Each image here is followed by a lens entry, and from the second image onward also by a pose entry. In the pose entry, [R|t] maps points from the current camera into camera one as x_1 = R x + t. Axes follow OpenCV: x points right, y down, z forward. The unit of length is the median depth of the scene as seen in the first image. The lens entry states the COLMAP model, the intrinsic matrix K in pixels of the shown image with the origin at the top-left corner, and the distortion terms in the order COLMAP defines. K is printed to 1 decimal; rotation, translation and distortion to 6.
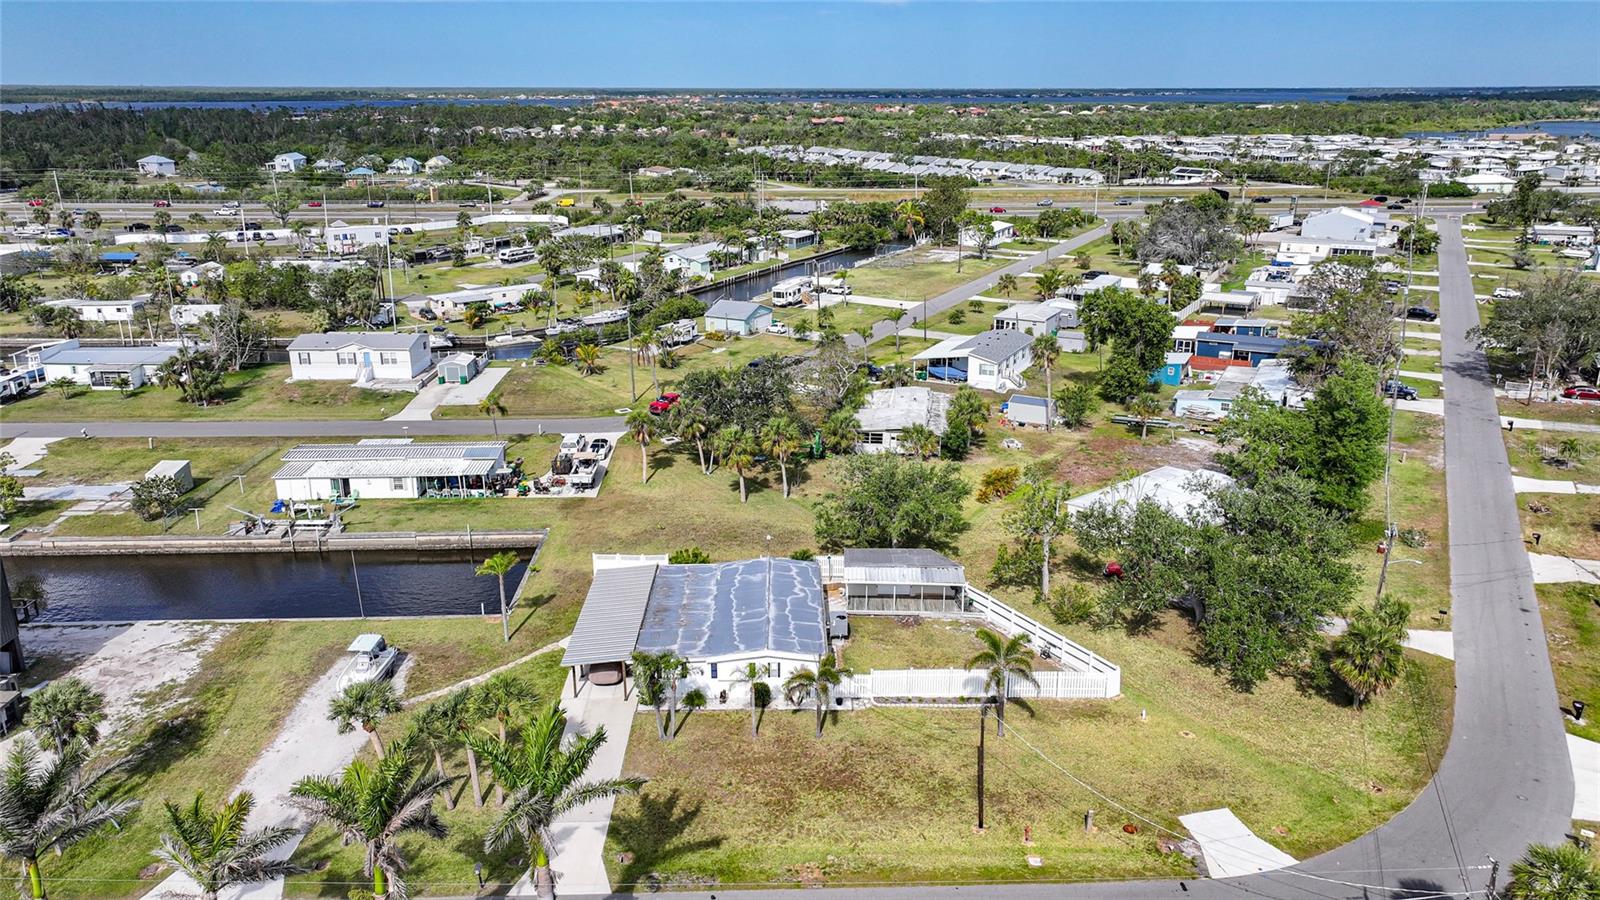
lens RADIAL K [[1120.4, 0, 800.8], [0, 1120.4, 452.7], [0, 0, 1]] dist [-0.001009, 0.016890]
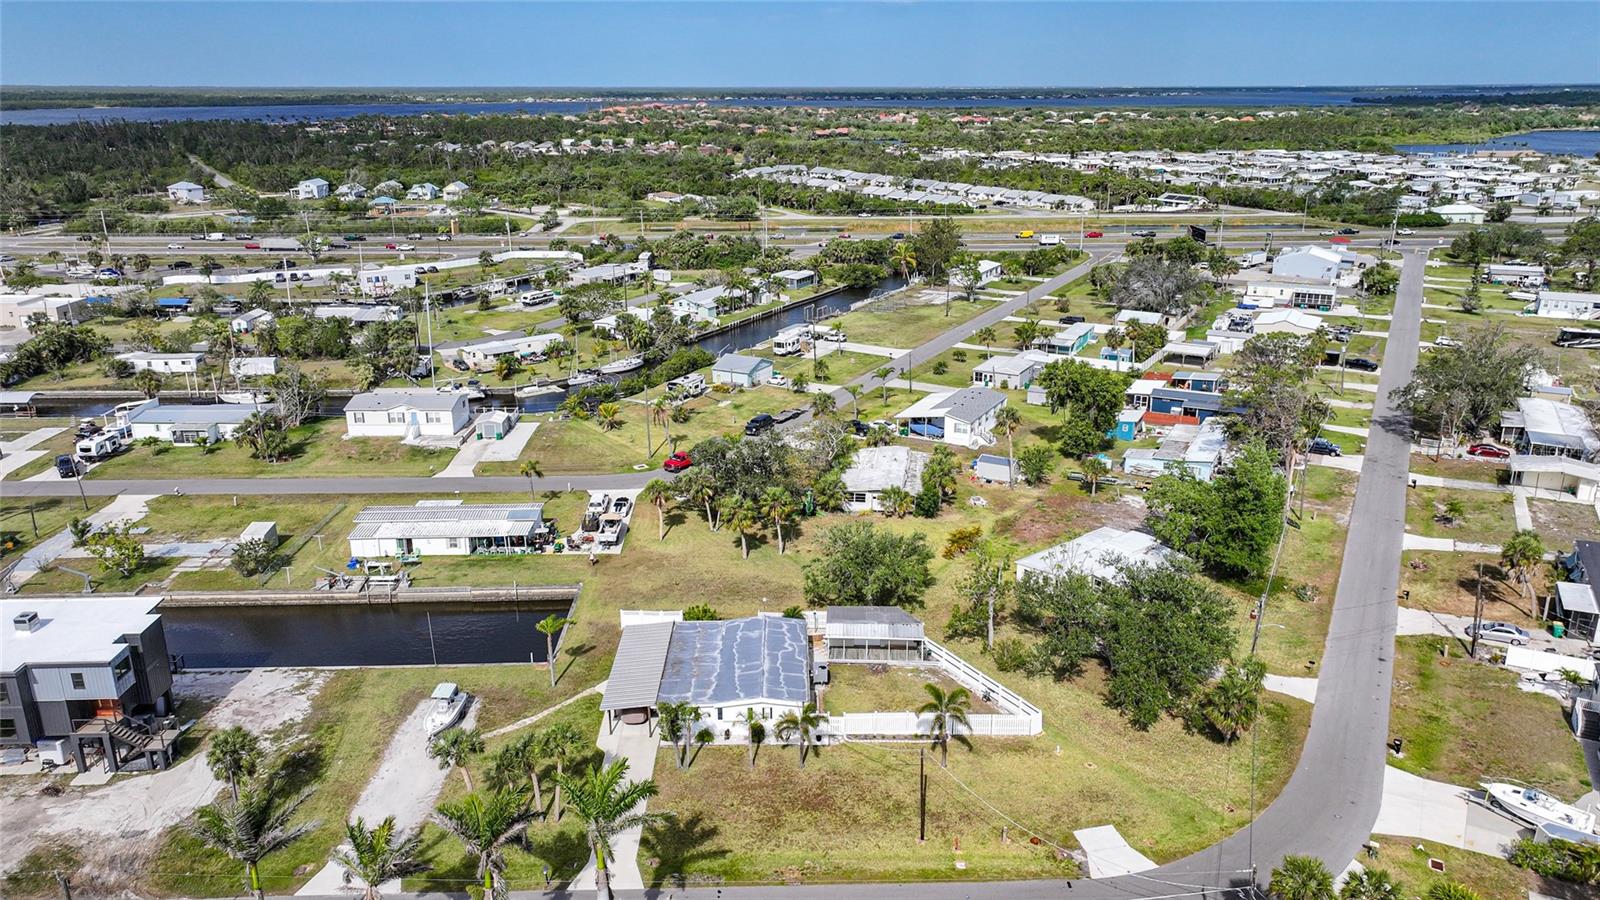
lens RADIAL K [[1120.4, 0, 798.7], [0, 1120.4, 453.5], [0, 0, 1]] dist [-0.001009, 0.016890]
pose [[0.999970, -0.000672, -0.007748, 0.015619], [0.000691, 0.999997, 0.002457, -0.074422], [0.007746, -0.002463, 0.999967, -0.192544]]
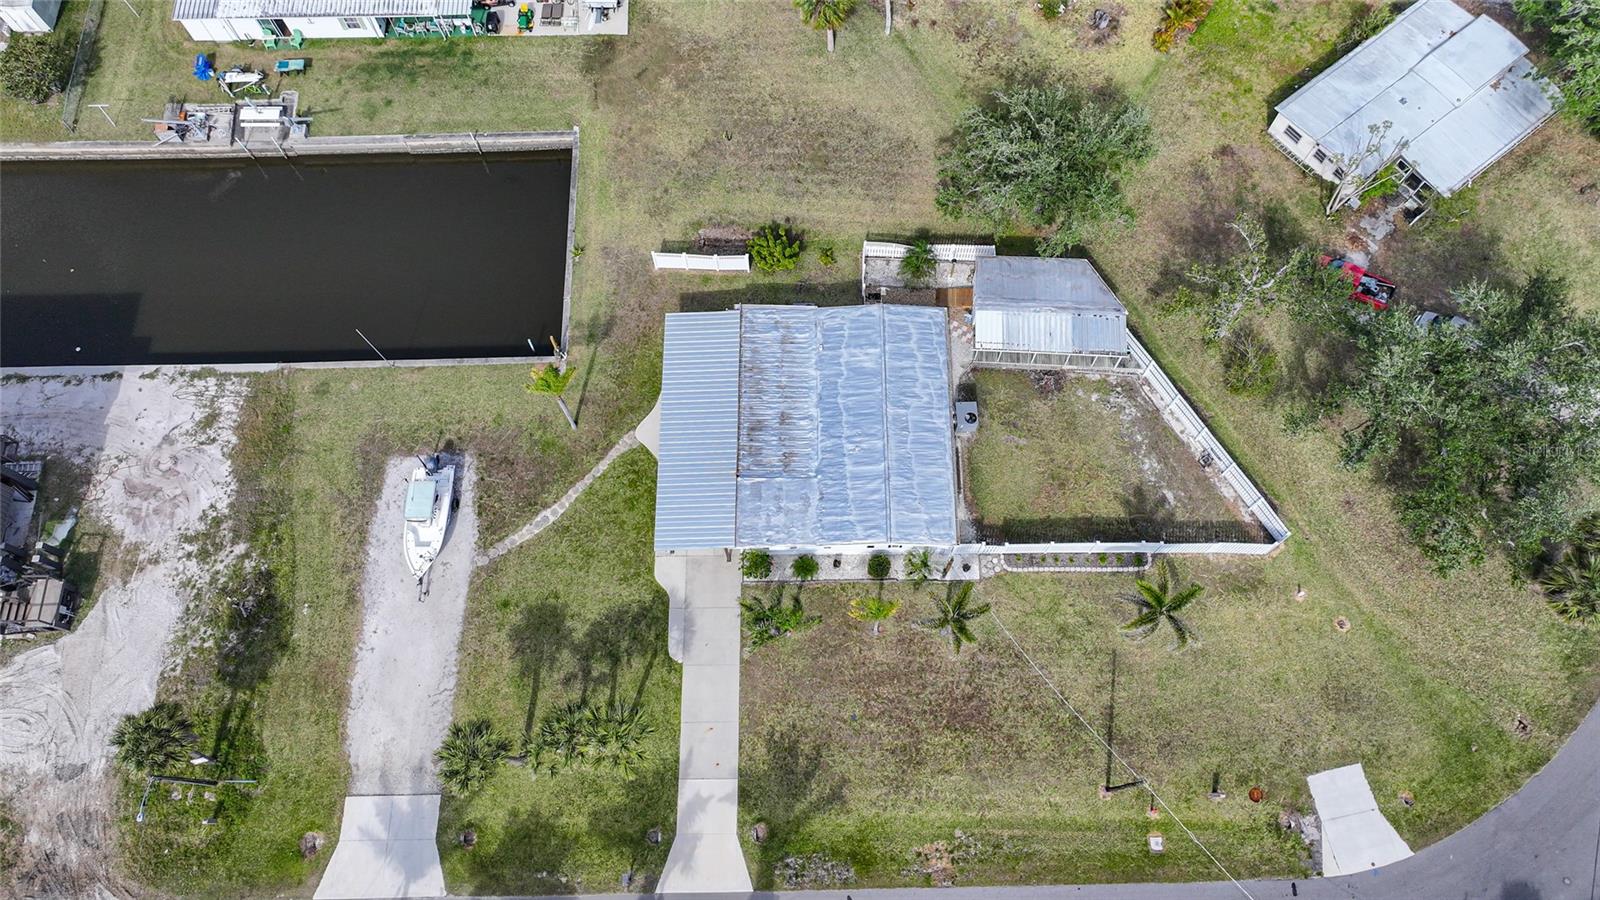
lens RADIAL K [[1120.4, 0, 804.2], [0, 1120.4, 429.6], [0, 0, 1]] dist [-0.001009, 0.016890]
pose [[0.999920, 0.009805, -0.007928, -0.064545], [-0.000018, 0.629874, 0.776698, -0.394171], [0.012609, -0.776636, 0.629824, 0.372093]]
